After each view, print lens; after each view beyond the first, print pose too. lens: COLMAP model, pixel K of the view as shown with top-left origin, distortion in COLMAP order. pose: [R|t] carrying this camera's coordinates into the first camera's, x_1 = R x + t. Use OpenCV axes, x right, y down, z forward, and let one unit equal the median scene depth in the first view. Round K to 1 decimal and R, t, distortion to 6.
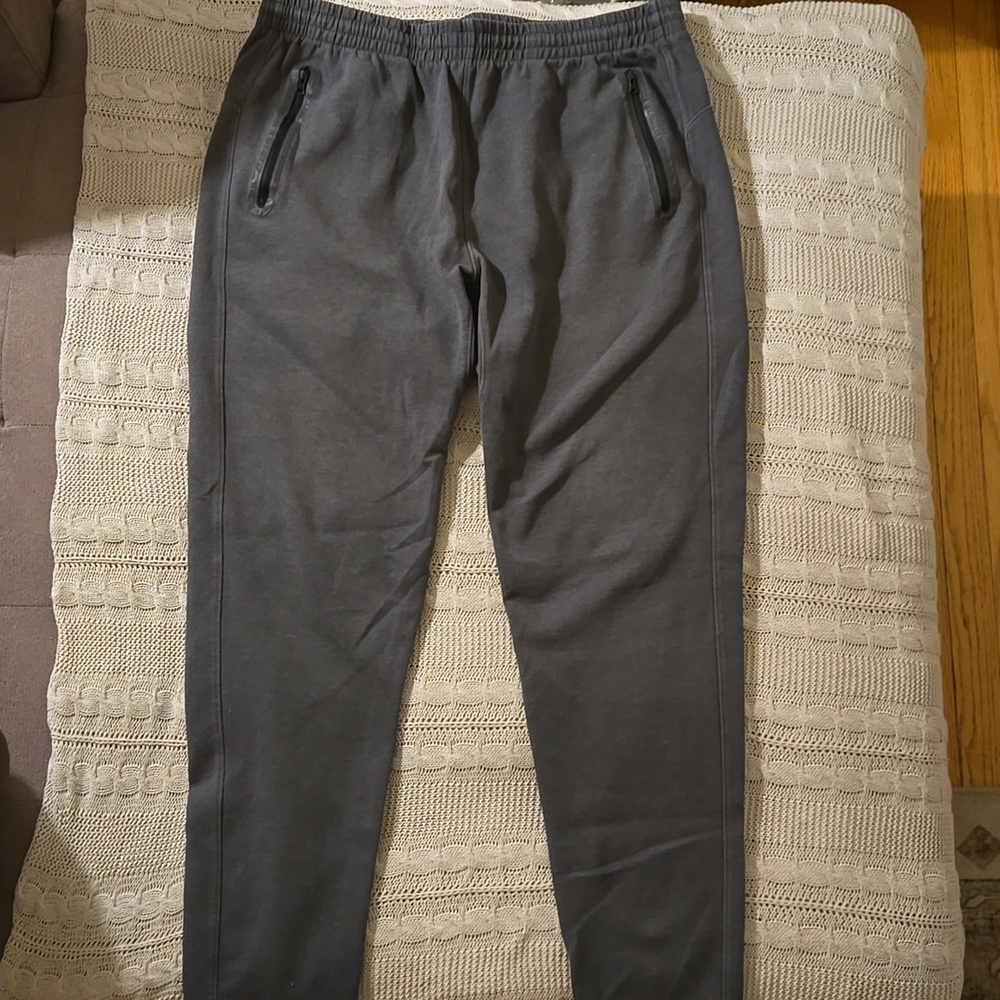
lens RADIAL K [[1463.2, 0, 494.1], [0, 1463.2, 505.0], [0, 0, 1]] dist [0.060789, 0.000000]
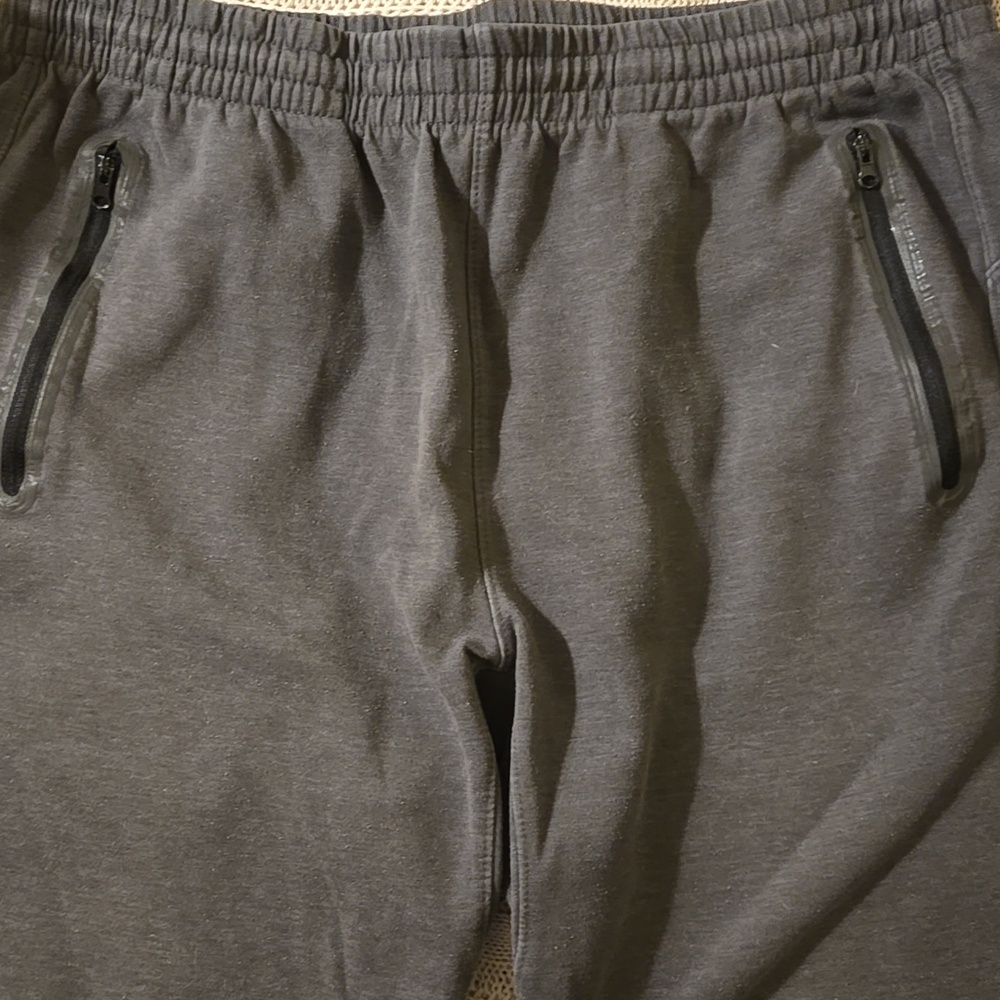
lens RADIAL K [[1463.2, 0, 502.2], [0, 1463.2, 499.5], [0, 0, 1]] dist [0.060789, 0.000000]
pose [[0.998761, -0.011034, -0.048524, 0.008107], [0.017835, 0.989700, 0.142041, -0.257736], [0.046457, -0.142730, 0.988671, 0.568469]]
